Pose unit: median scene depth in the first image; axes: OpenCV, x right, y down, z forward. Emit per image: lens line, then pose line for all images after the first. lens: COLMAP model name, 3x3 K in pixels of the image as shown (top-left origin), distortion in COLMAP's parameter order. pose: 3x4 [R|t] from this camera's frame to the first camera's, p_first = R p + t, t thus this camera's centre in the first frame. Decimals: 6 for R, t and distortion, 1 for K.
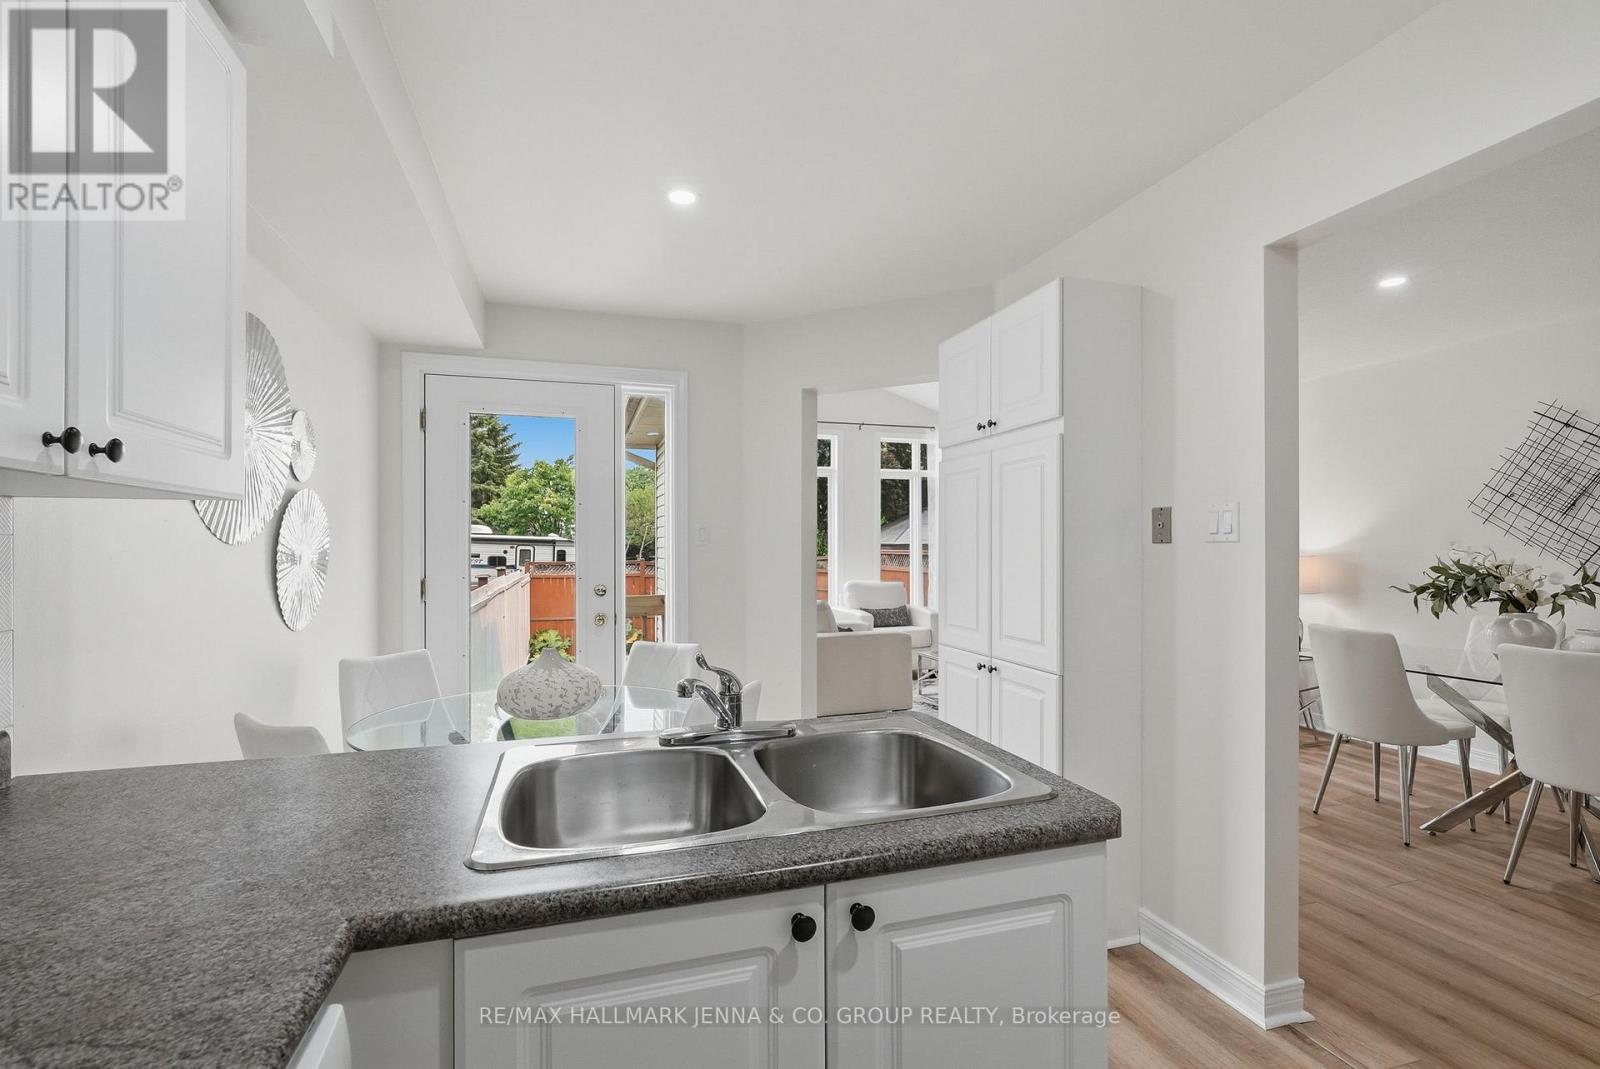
lens RADIAL K [[734.7, 0, 815.7], [0, 734.7, 548.3], [0, 0, 1]] dist [-0.001166, -0.000135]
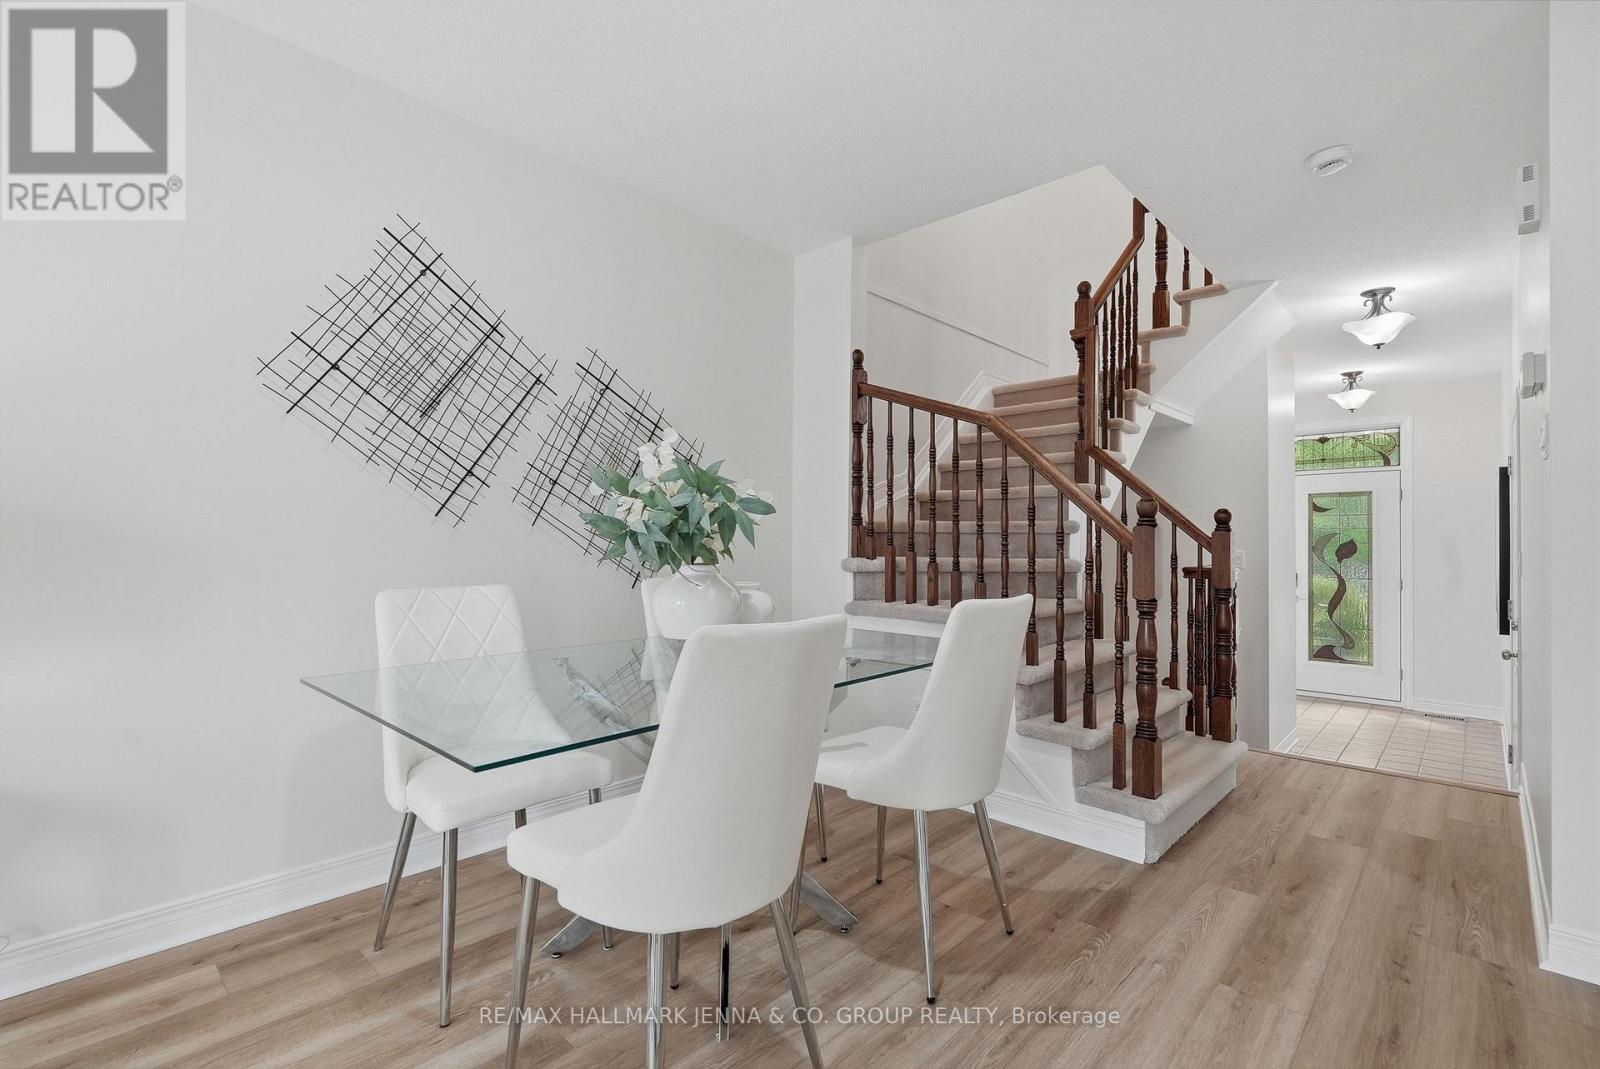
lens RADIAL K [[734.7, 0, 794.3], [0, 734.7, 542.0], [0, 0, 1]] dist [-0.001166, -0.000135]
pose [[-0.466593, 0.006135, 0.884451, 0.337505], [-0.002344, 0.999964, -0.008173, 0.062604], [-0.884469, -0.005886, -0.466562, 1.008970]]
